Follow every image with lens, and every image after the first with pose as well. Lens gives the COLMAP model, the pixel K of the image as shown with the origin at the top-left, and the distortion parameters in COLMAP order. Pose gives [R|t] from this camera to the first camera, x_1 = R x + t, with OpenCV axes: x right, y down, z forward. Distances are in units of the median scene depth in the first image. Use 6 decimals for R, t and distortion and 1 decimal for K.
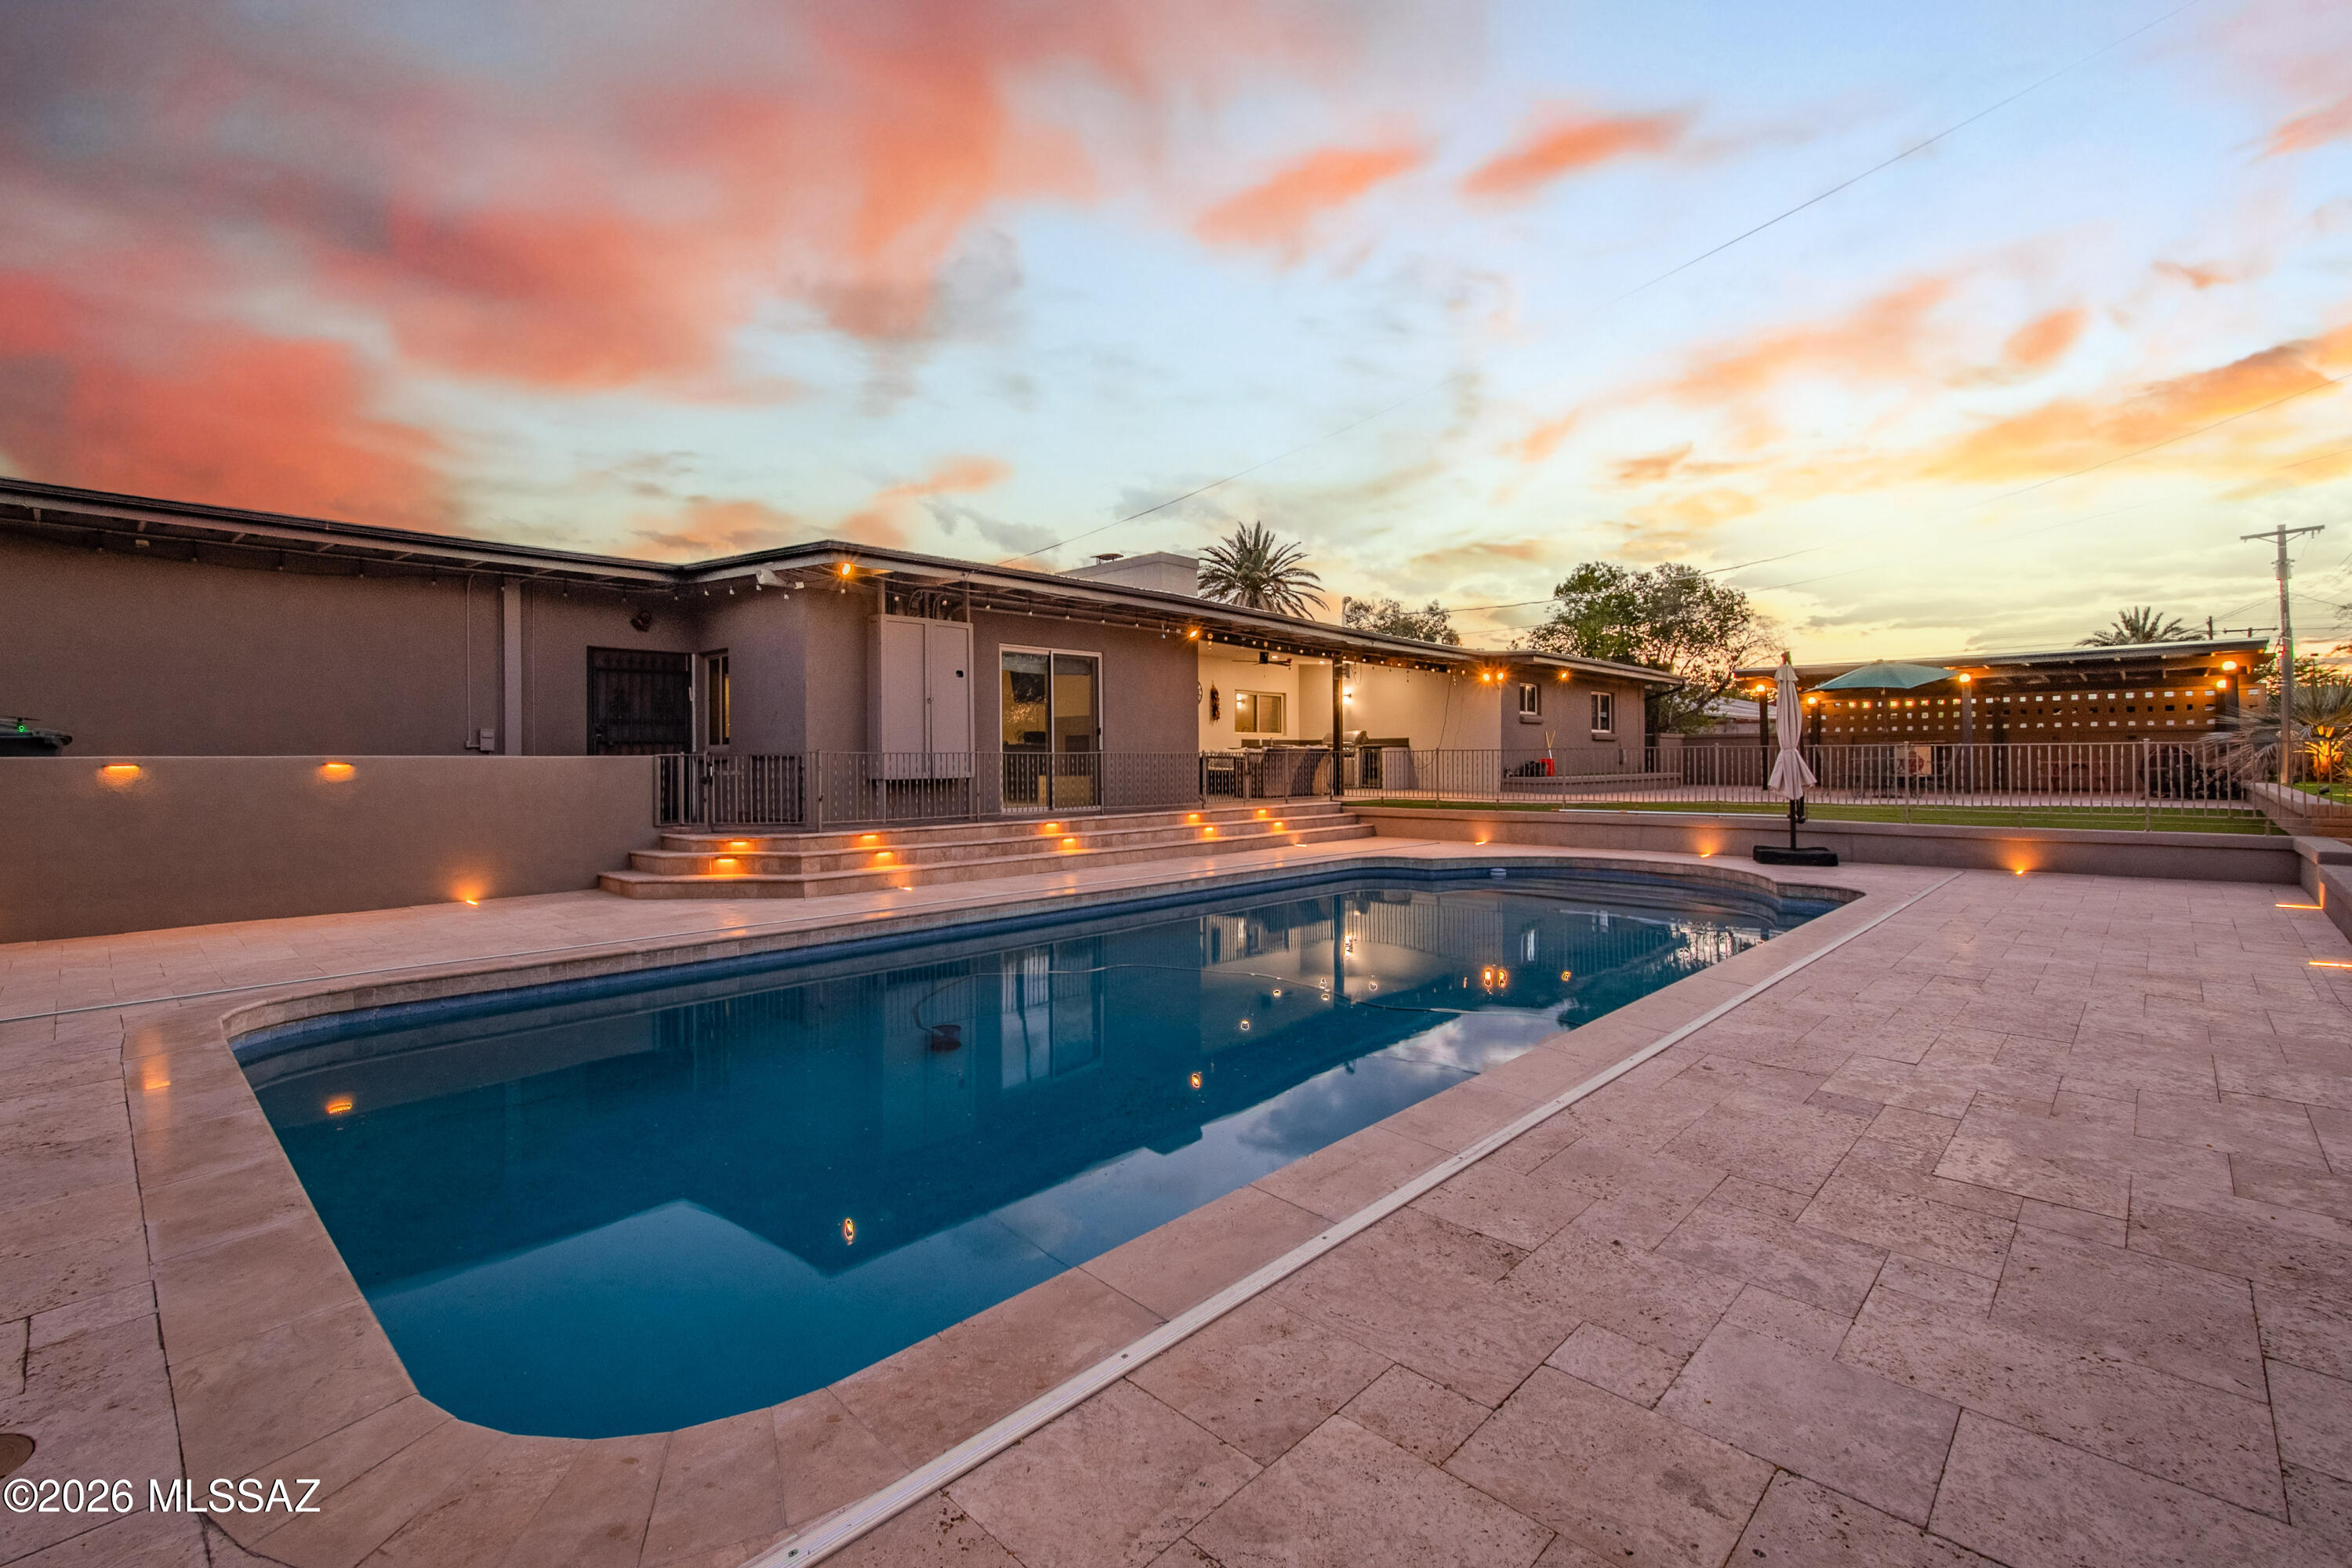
lens RADIAL K [[1032.1, 0, 1180.5], [0, 1032.1, 754.3], [0, 0, 1]] dist [0.000782, -0.000368]
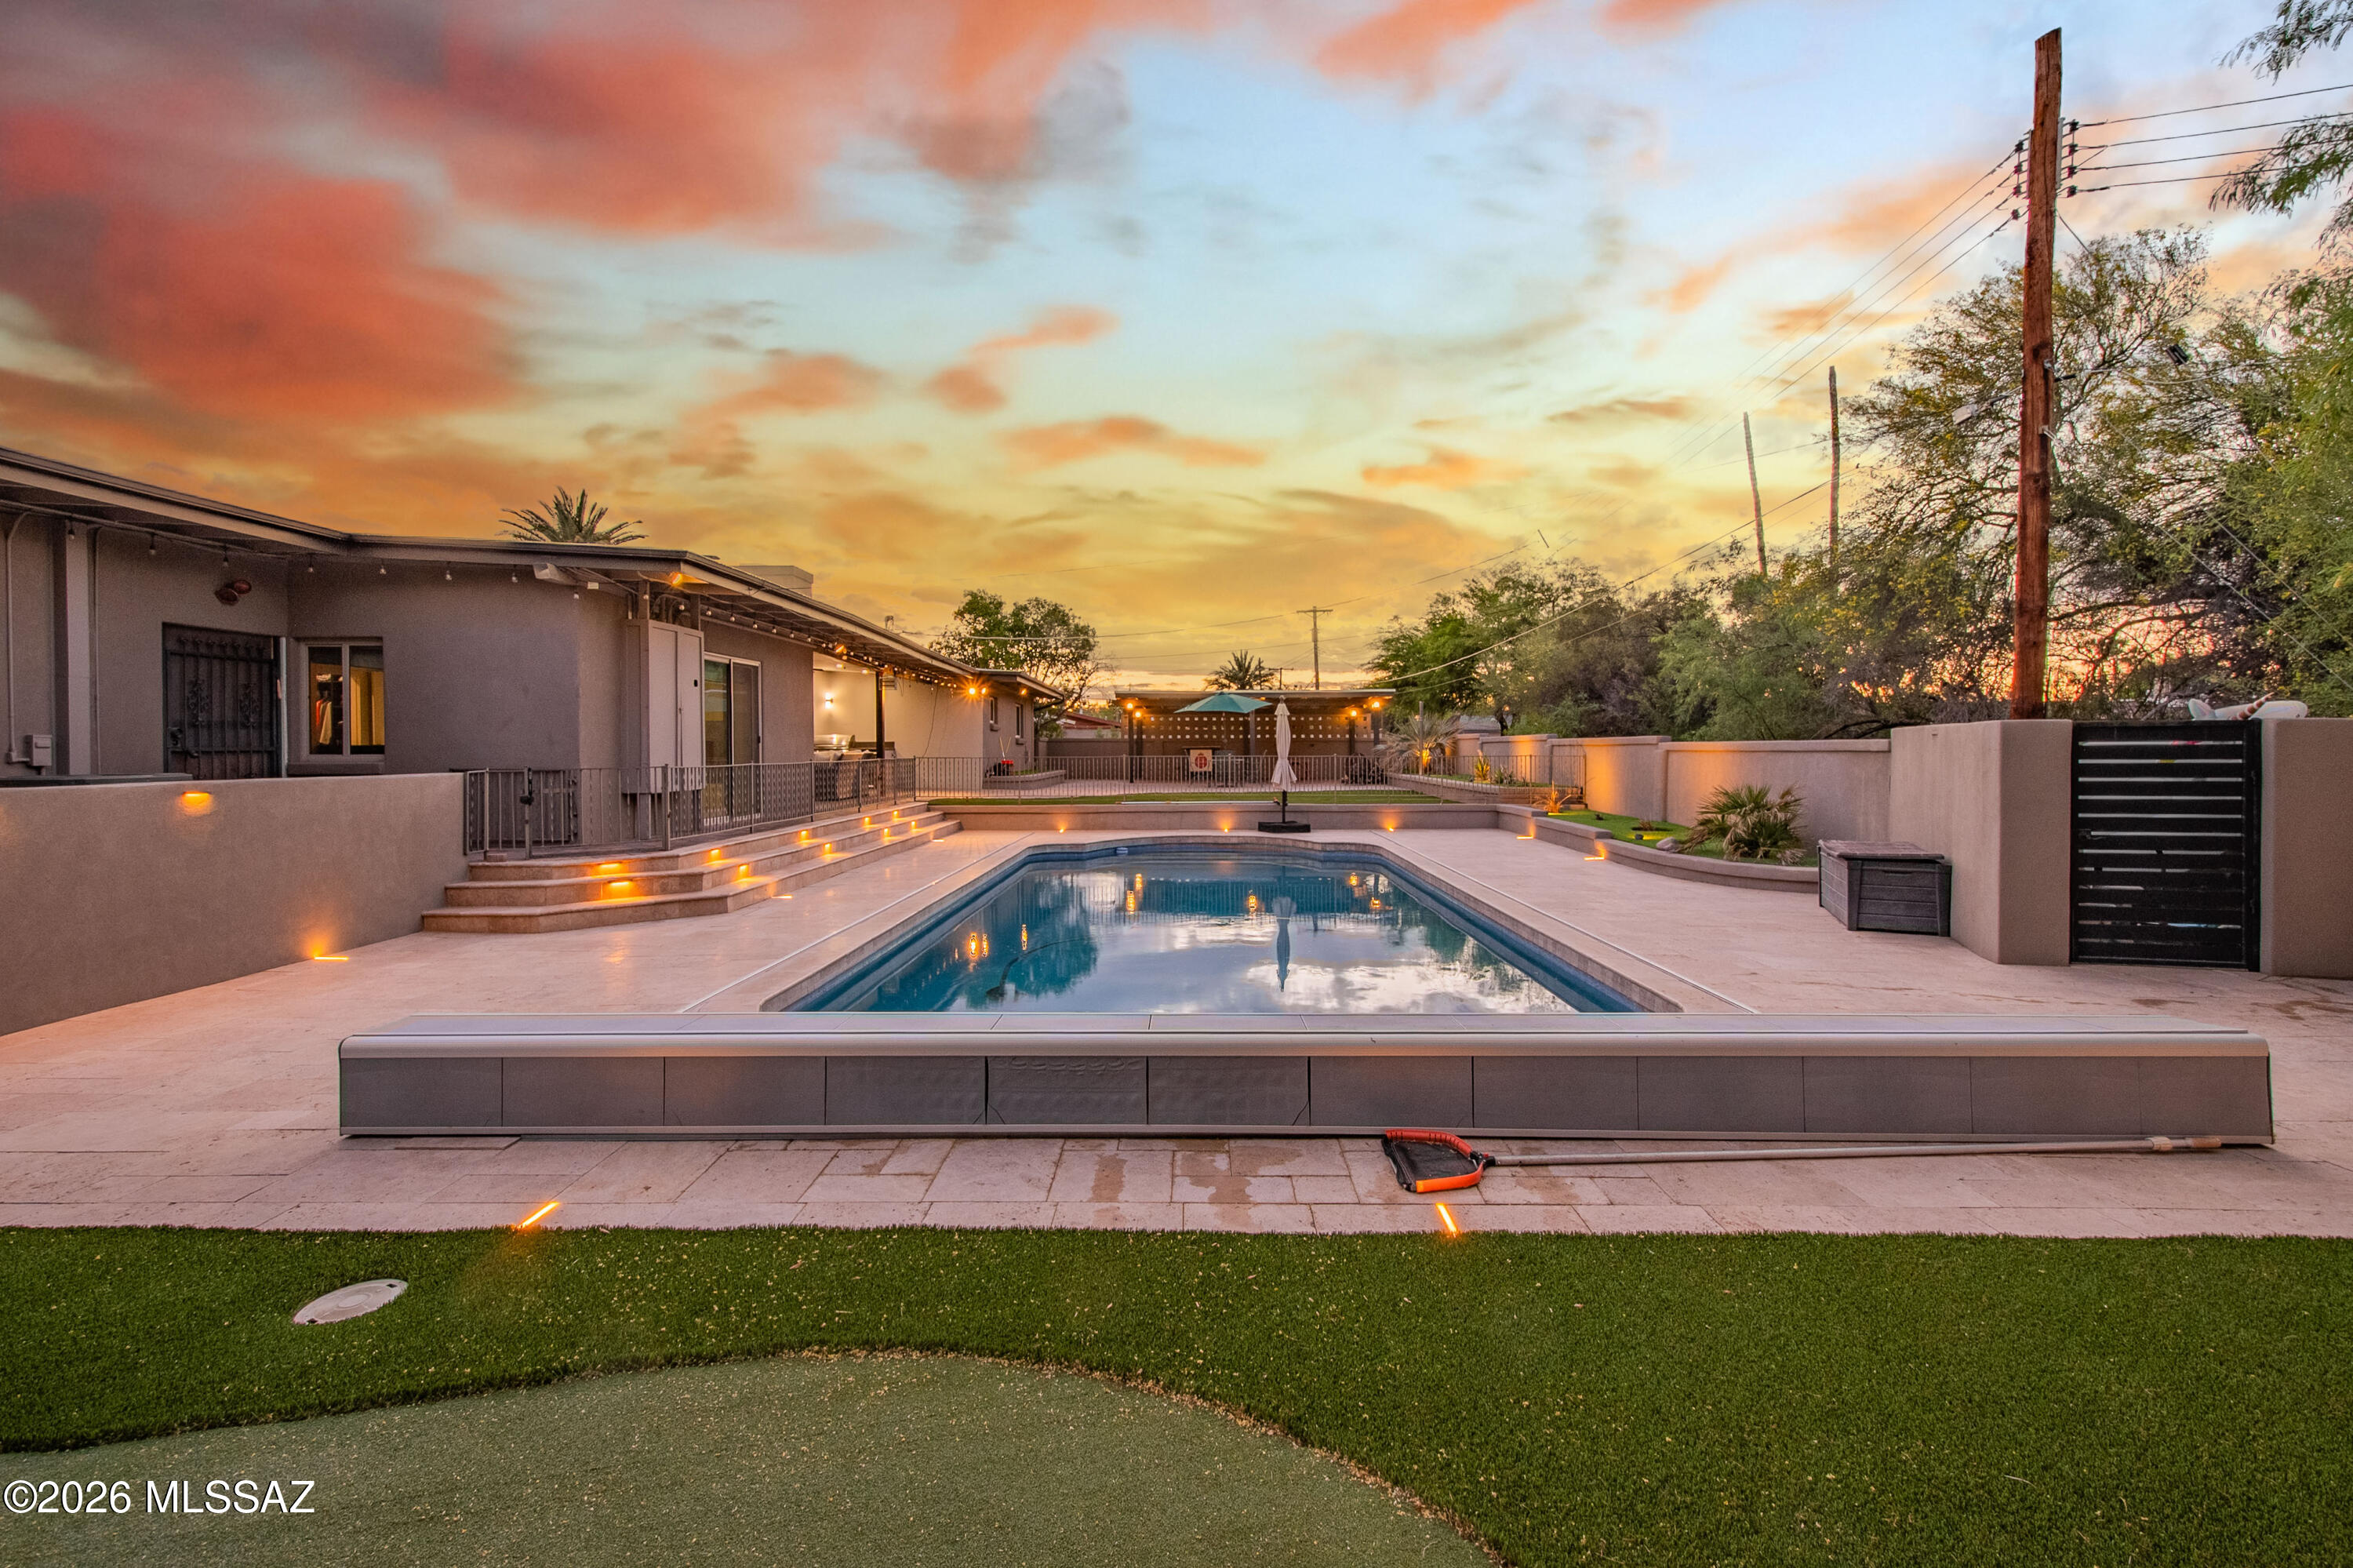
lens RADIAL K [[1032.6, 0, 1181.0], [0, 1032.6, 754.2], [0, 0, 1]] dist [0.000782, -0.000368]
pose [[0.736180, -0.000184, 0.676786, -0.536150], [-0.004484, 0.999977, 0.005150, -0.017384], [-0.676771, -0.006826, 0.736162, -0.033182]]
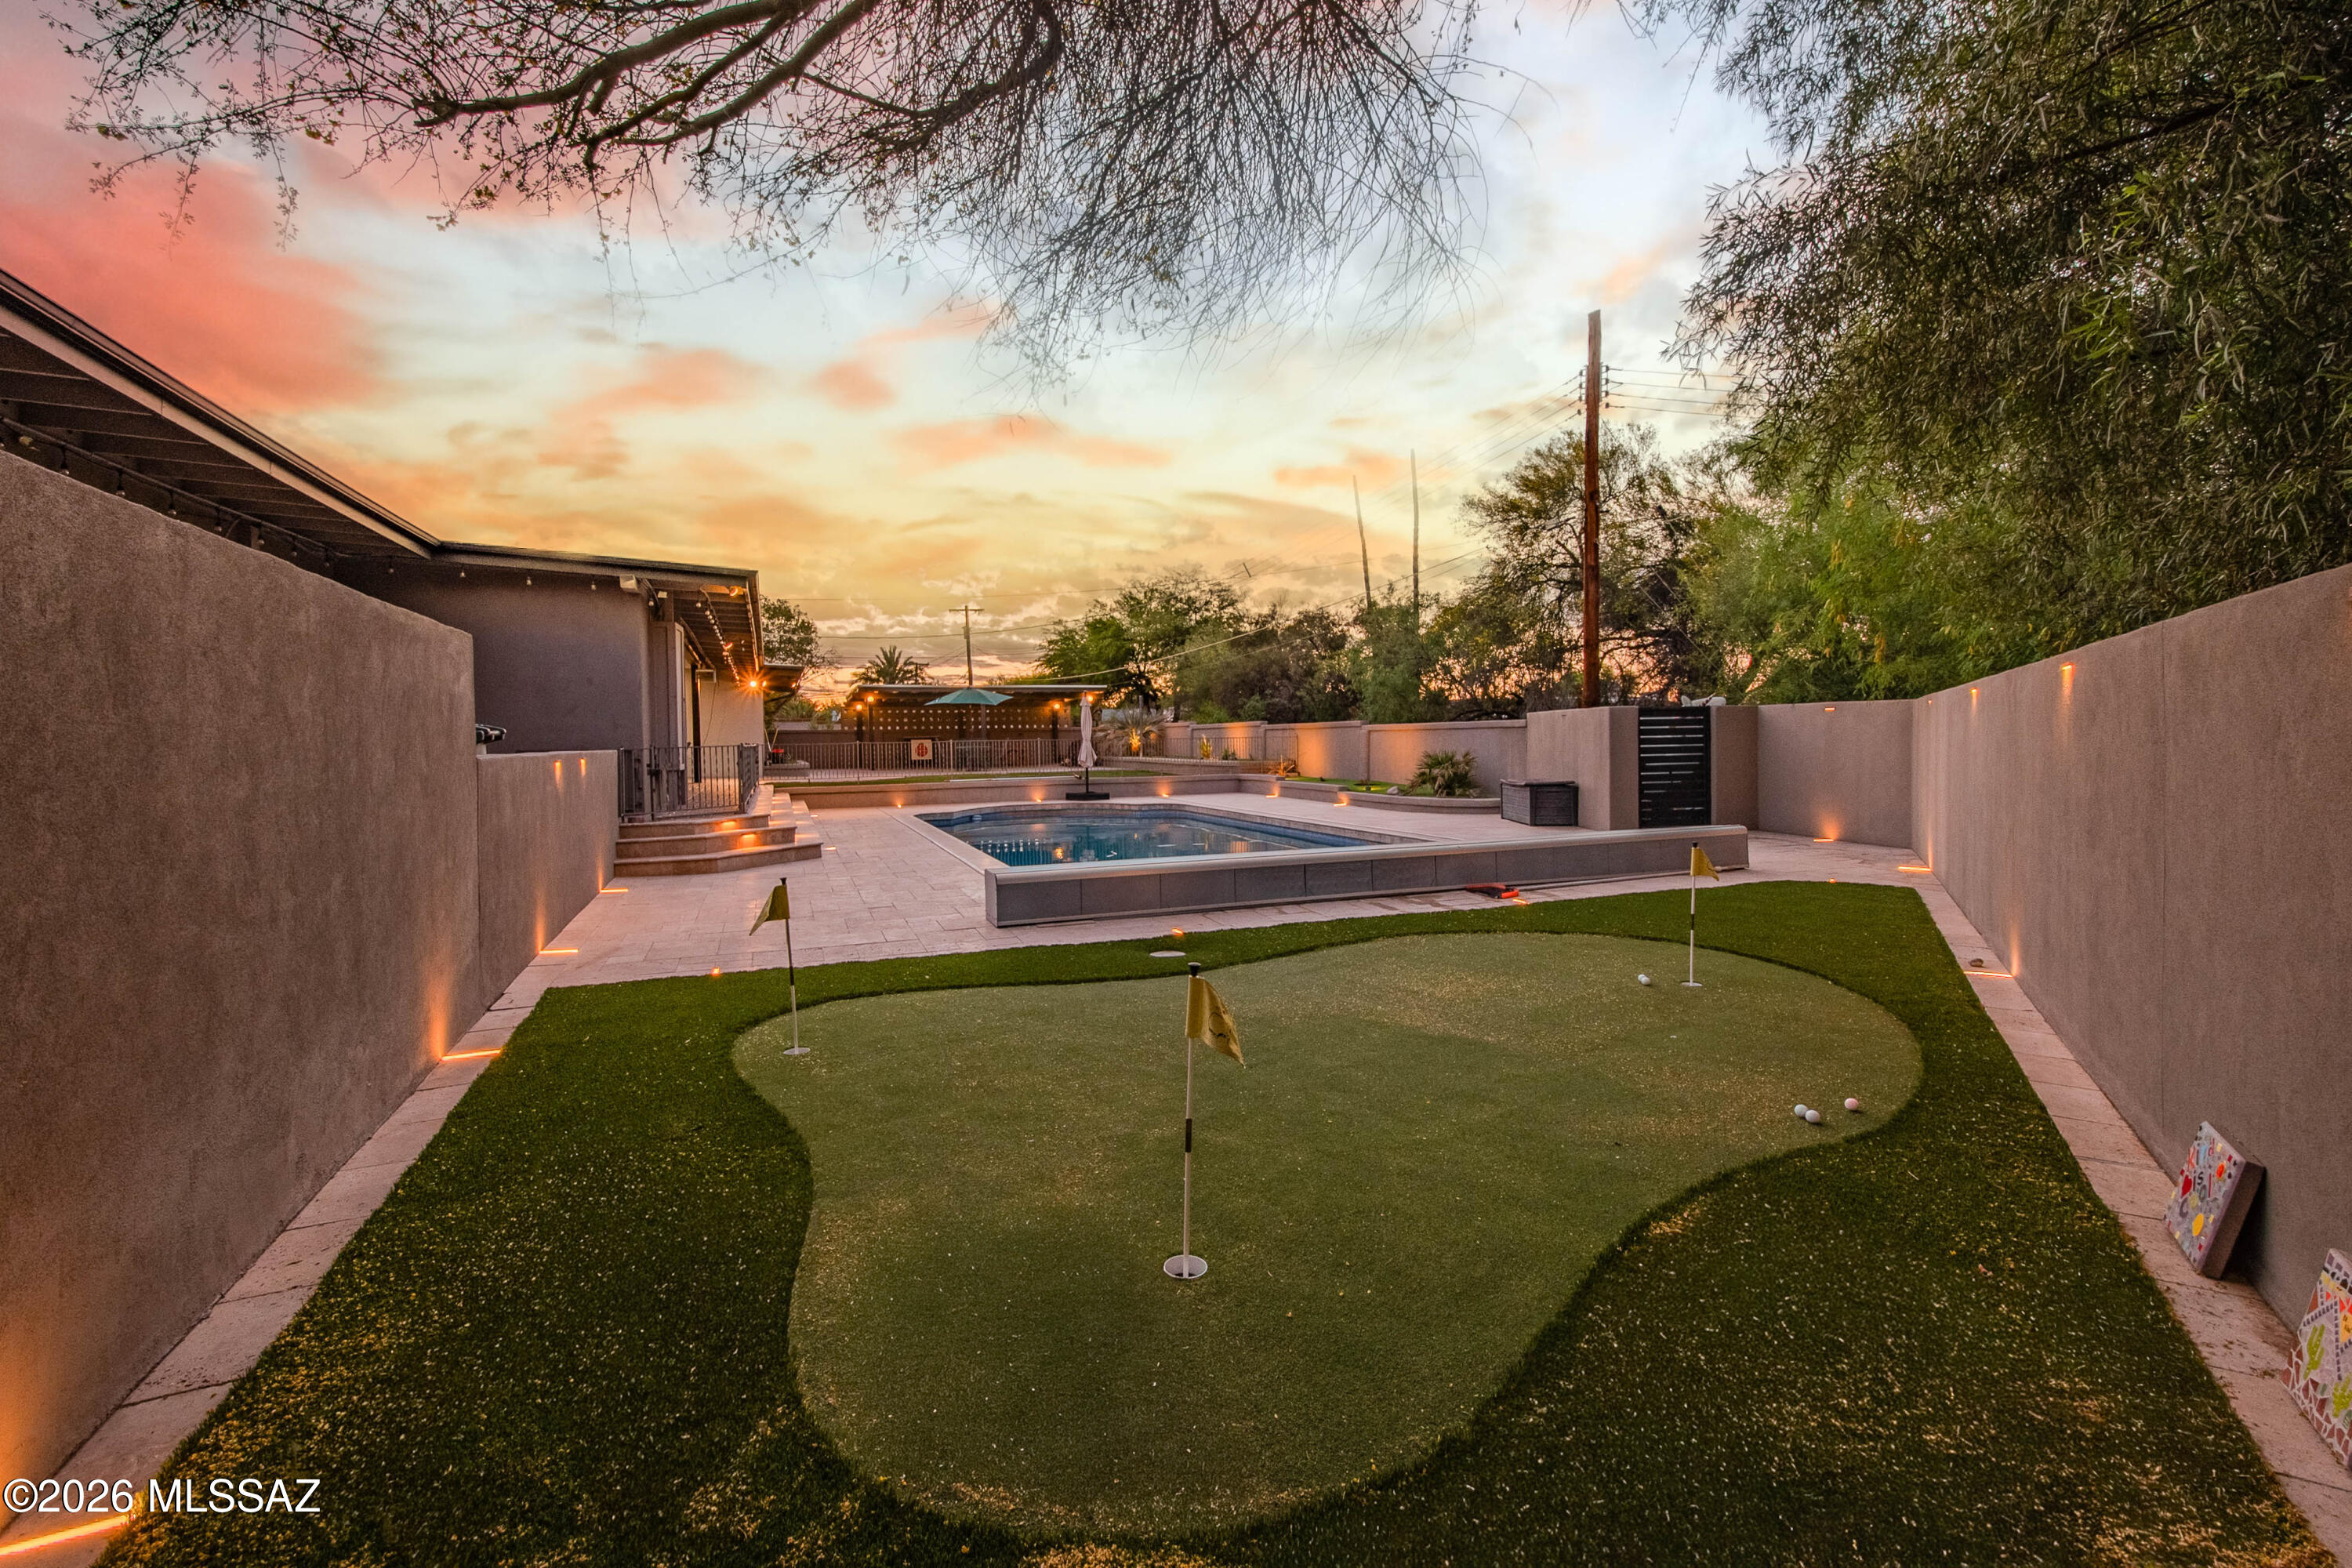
lens RADIAL K [[1015.2, 0, 1181.4], [0, 1015.2, 742.4], [0, 0, 1]] dist [0.001680, 0.000020]
pose [[0.425131, -0.003846, 0.905123, -0.985146], [0.008367, 0.999965, 0.000319, -0.001327], [-0.905093, 0.007438, 0.425149, 0.033388]]
